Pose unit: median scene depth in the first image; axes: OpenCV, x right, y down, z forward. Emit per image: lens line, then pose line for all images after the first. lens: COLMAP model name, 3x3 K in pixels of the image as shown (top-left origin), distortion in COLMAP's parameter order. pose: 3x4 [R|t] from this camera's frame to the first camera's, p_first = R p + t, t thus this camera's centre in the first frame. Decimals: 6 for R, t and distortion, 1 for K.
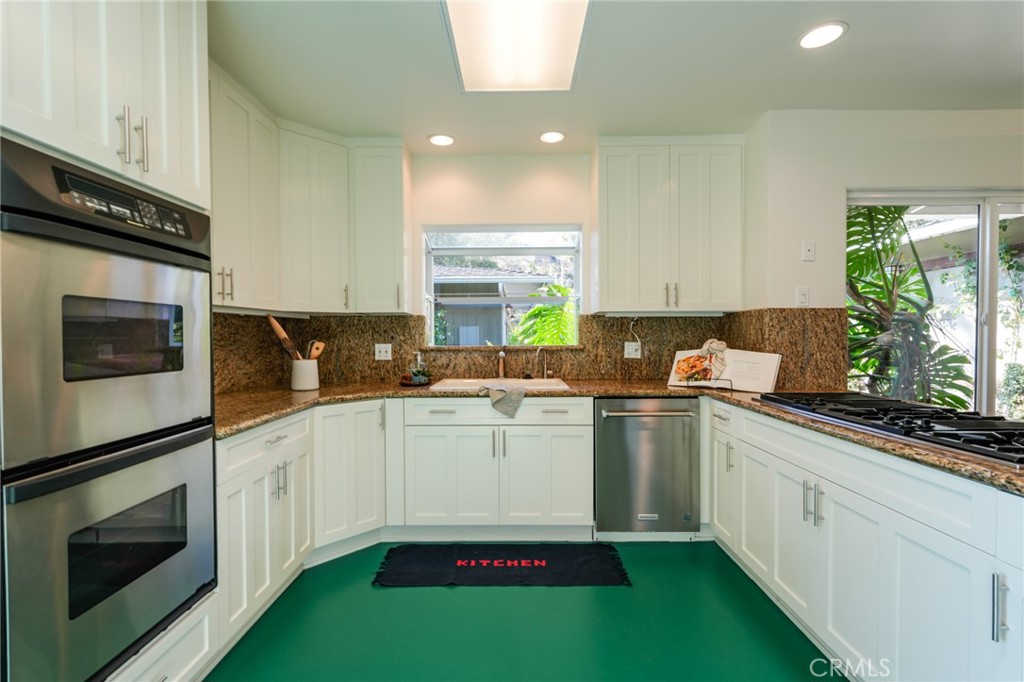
lens RADIAL K [[461.5, 0, 512.0], [0, 461.5, 341.0], [0, 0, 1]] dist [0.000969, 0.000026]
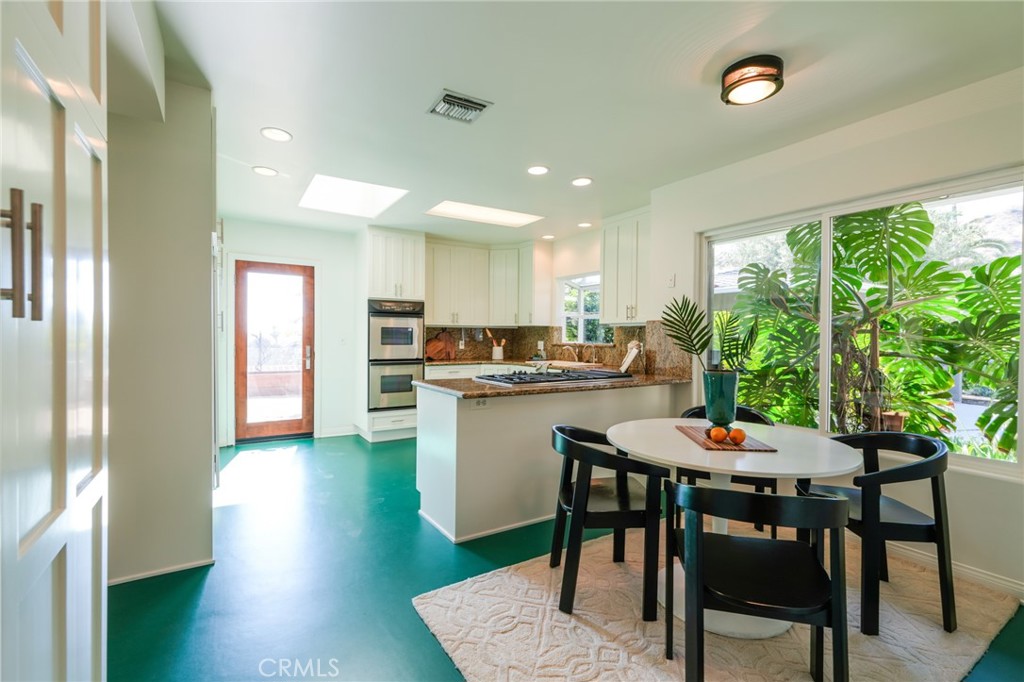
lens RADIAL K [[461.5, 0, 512.0], [0, 461.5, 341.0], [0, 0, 1]] dist [0.000969, 0.000026]
pose [[0.536858, 0.016935, -0.843503, 1.562673], [-0.020691, 0.999762, 0.006903, -0.005769], [0.843419, 0.013747, 0.537081, -0.187720]]
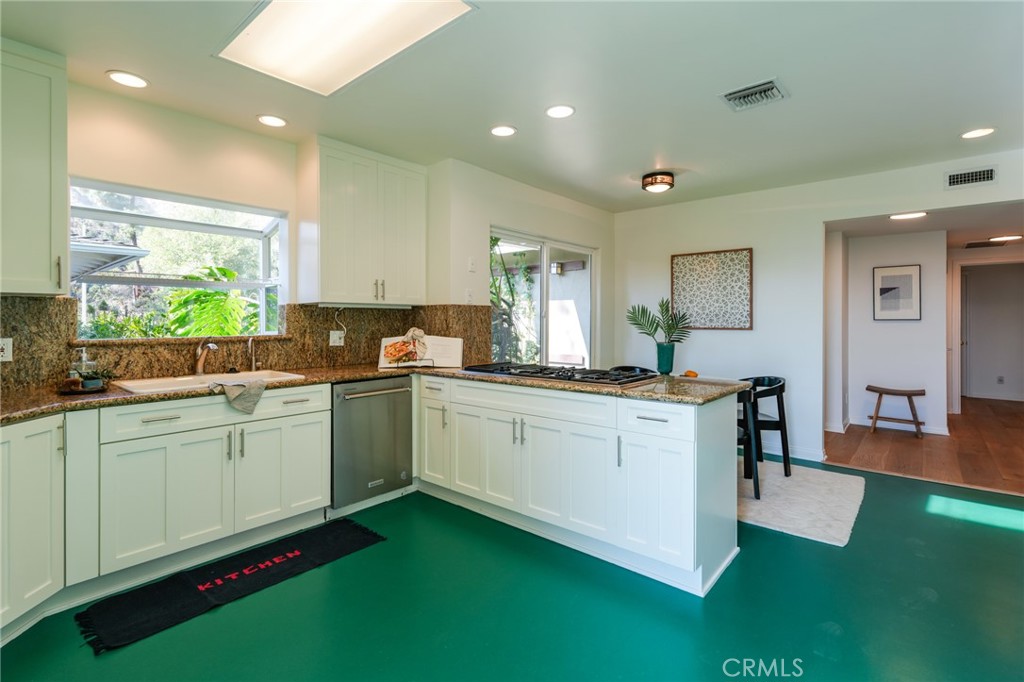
lens RADIAL K [[477.8, 0, 509.1], [0, 477.8, 317.7], [0, 0, 1]] dist [-0.001625, -0.000095]
pose [[0.650559, 0.007423, 0.759420, -0.381901], [0.007945, 0.999831, -0.016579, -0.007647], [-0.759414, 0.016820, 0.650390, -0.028982]]
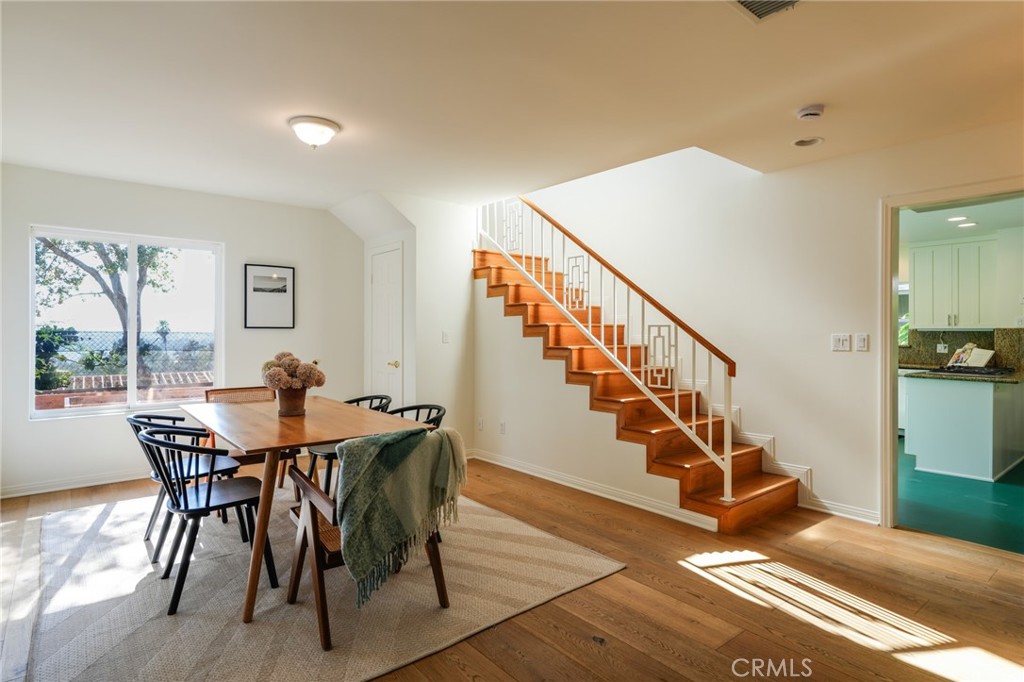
lens RADIAL K [[557.9, 0, 496.6], [0, 557.9, 337.5], [0, 0, 1]] dist [-0.002520, -0.000978]
pose [[0.624503, 0.015200, -0.780874, 1.065815], [-0.021116, 0.999774, 0.002574, 0.009127], [0.780737, 0.014882, 0.624683, -2.165349]]
